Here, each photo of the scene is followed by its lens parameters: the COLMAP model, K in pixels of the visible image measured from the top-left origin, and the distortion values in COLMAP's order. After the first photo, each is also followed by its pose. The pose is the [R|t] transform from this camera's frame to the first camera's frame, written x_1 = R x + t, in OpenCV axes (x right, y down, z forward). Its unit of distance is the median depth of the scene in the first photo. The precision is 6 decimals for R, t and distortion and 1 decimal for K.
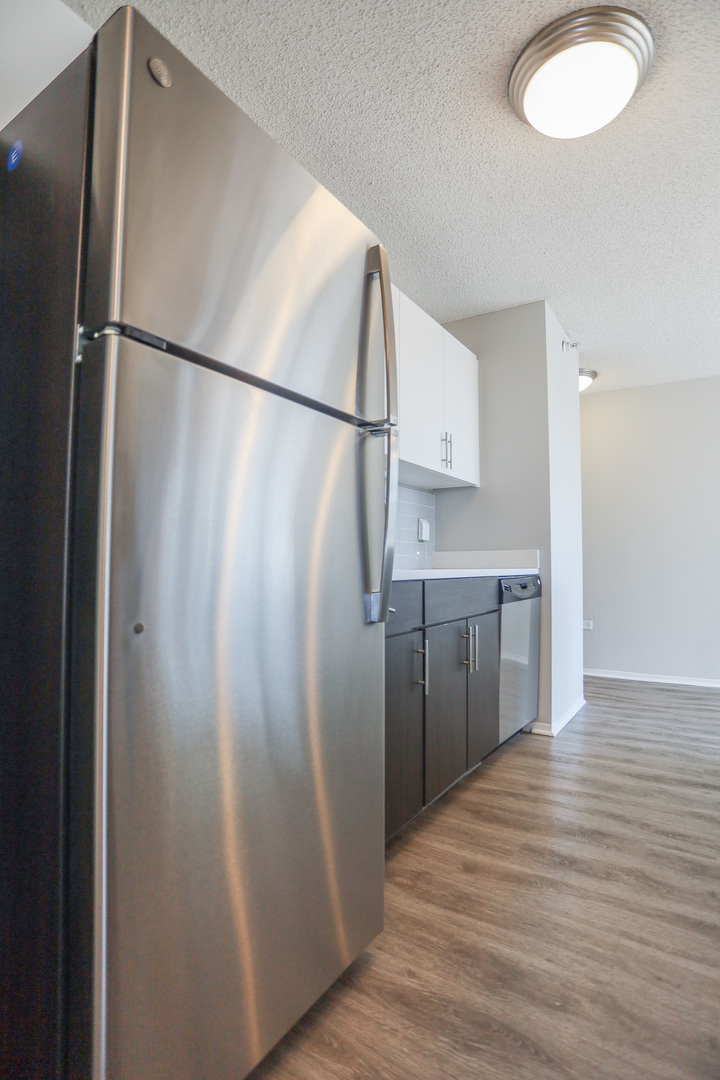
lens RADIAL K [[529.6, 0, 360.0], [0, 529.6, 540.0], [0, 0, 1]] dist [-0.067158, 0.023183]
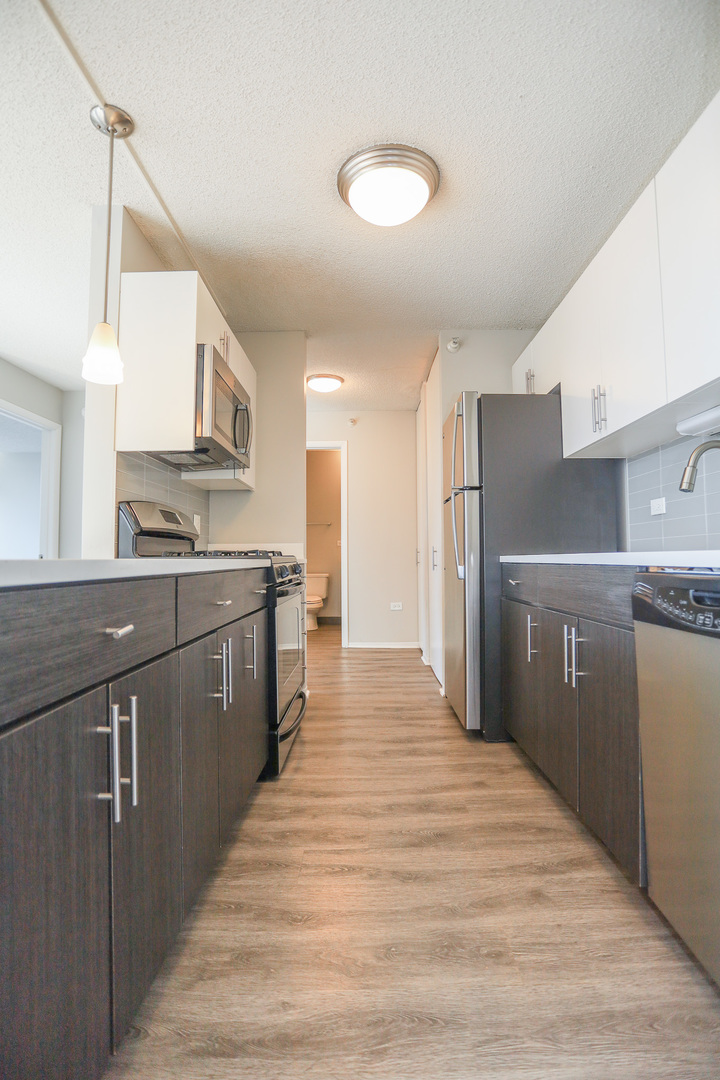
lens RADIAL K [[529.6, 0, 360.0], [0, 529.6, 540.0], [0, 0, 1]] dist [-0.067158, 0.023183]
pose [[-0.838618, -0.015202, -0.544508, 1.096223], [0.034345, 0.996146, -0.080708, 0.114384], [0.543636, -0.086384, -0.834864, 1.829633]]
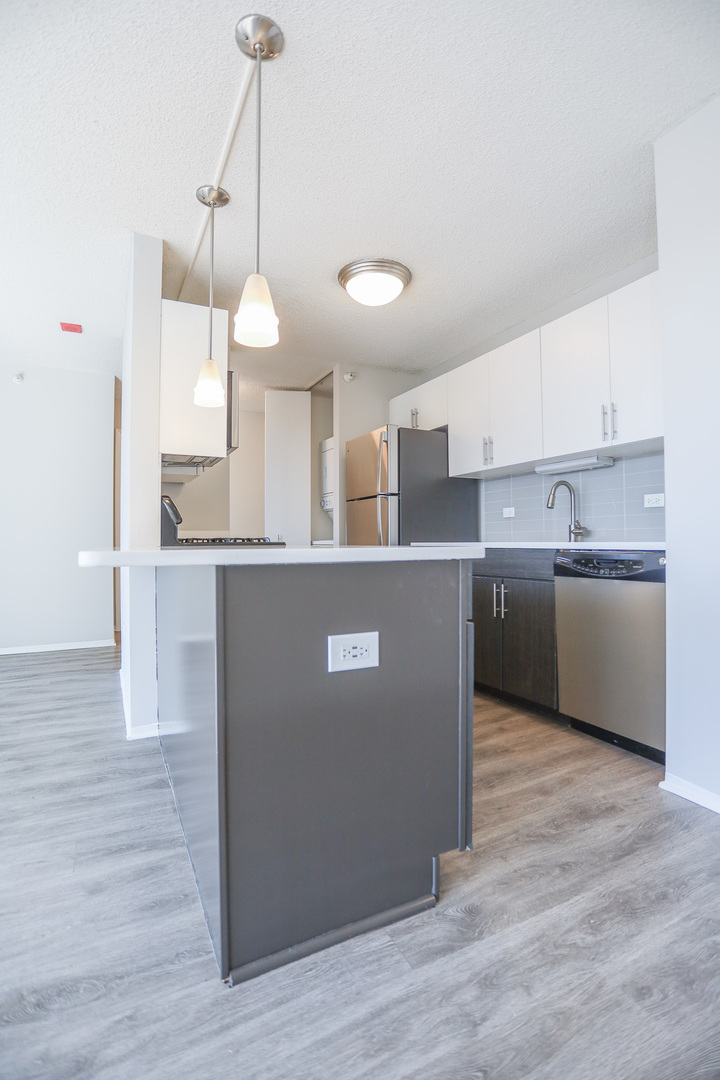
lens RADIAL K [[529.6, 0, 360.0], [0, 529.6, 540.0], [0, 0, 1]] dist [-0.067158, 0.023183]
pose [[-0.504216, -0.001094, -0.863577, 1.909910], [0.050926, 0.998221, -0.030999, 0.097369], [0.862075, -0.059608, -0.503263, 1.700140]]
